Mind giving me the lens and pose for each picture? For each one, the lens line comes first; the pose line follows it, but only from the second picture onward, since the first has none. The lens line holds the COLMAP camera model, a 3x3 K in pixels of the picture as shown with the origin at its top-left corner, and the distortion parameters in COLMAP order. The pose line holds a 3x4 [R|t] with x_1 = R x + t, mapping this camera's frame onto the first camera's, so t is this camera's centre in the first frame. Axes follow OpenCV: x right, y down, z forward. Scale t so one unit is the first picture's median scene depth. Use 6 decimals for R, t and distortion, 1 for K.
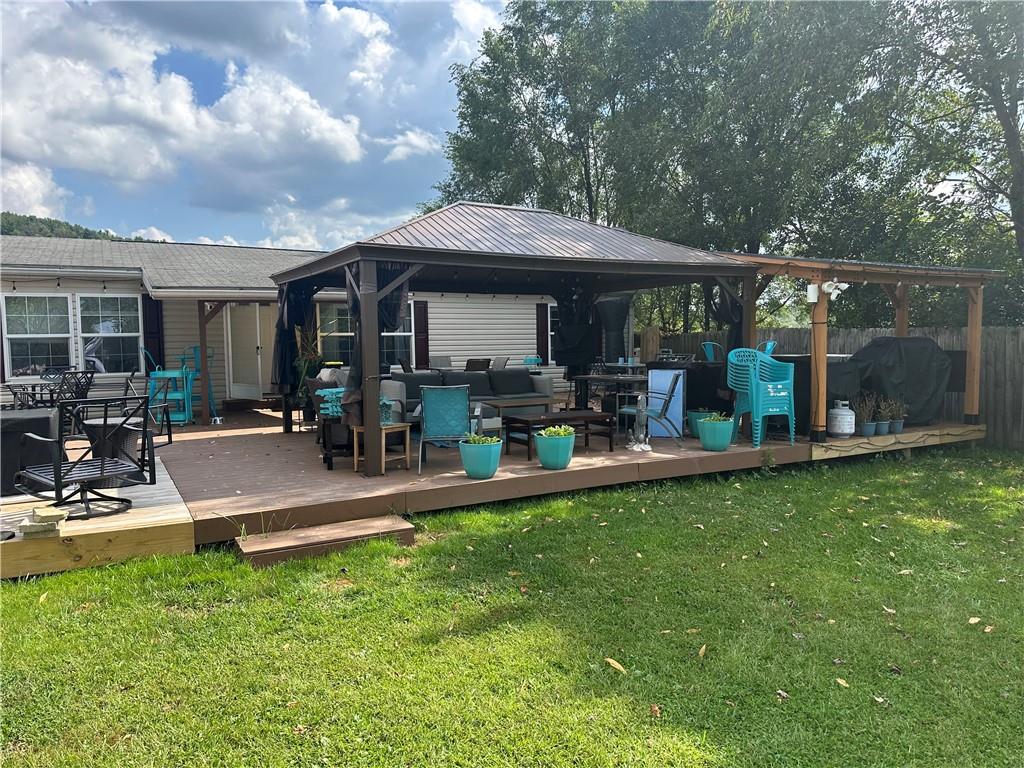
lens RADIAL K [[730.4, 0, 516.1], [0, 730.4, 386.4], [0, 0, 1]] dist [0.058886, -0.111509]
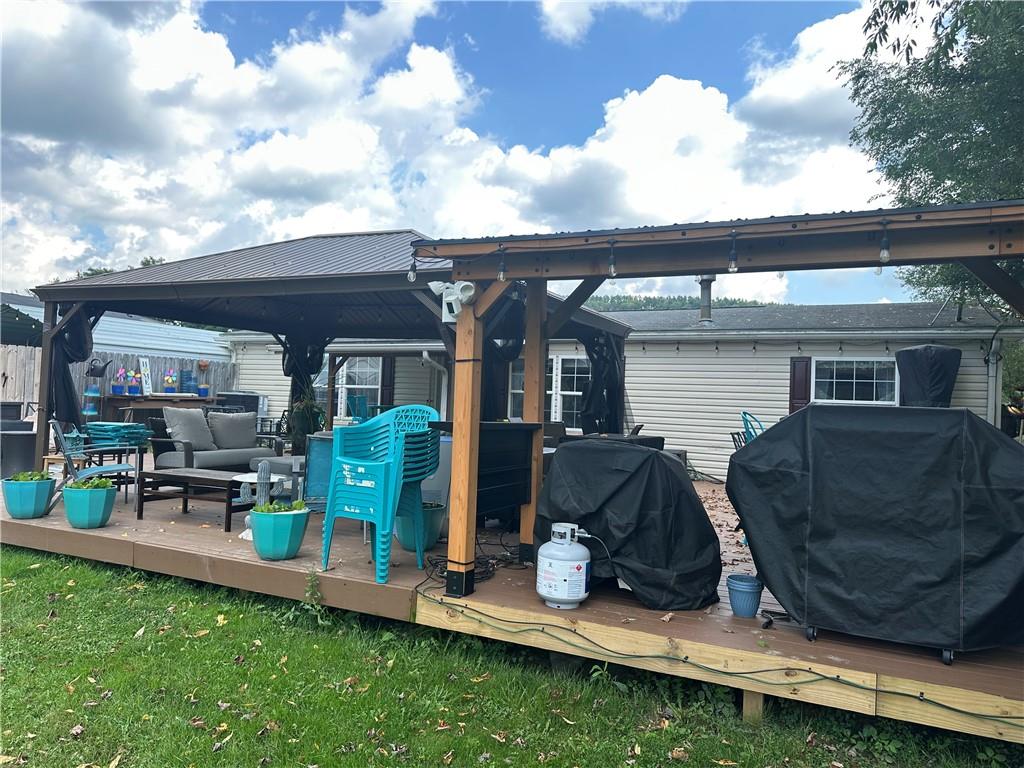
lens RADIAL K [[730.4, 0, 516.1], [0, 730.4, 386.4], [0, 0, 1]] dist [0.058886, -0.111509]
pose [[0.555998, 0.012080, -0.831096, 0.813155], [-0.097272, 0.993969, -0.050627, -0.042889], [0.825472, 0.108991, 0.553820, 0.700228]]
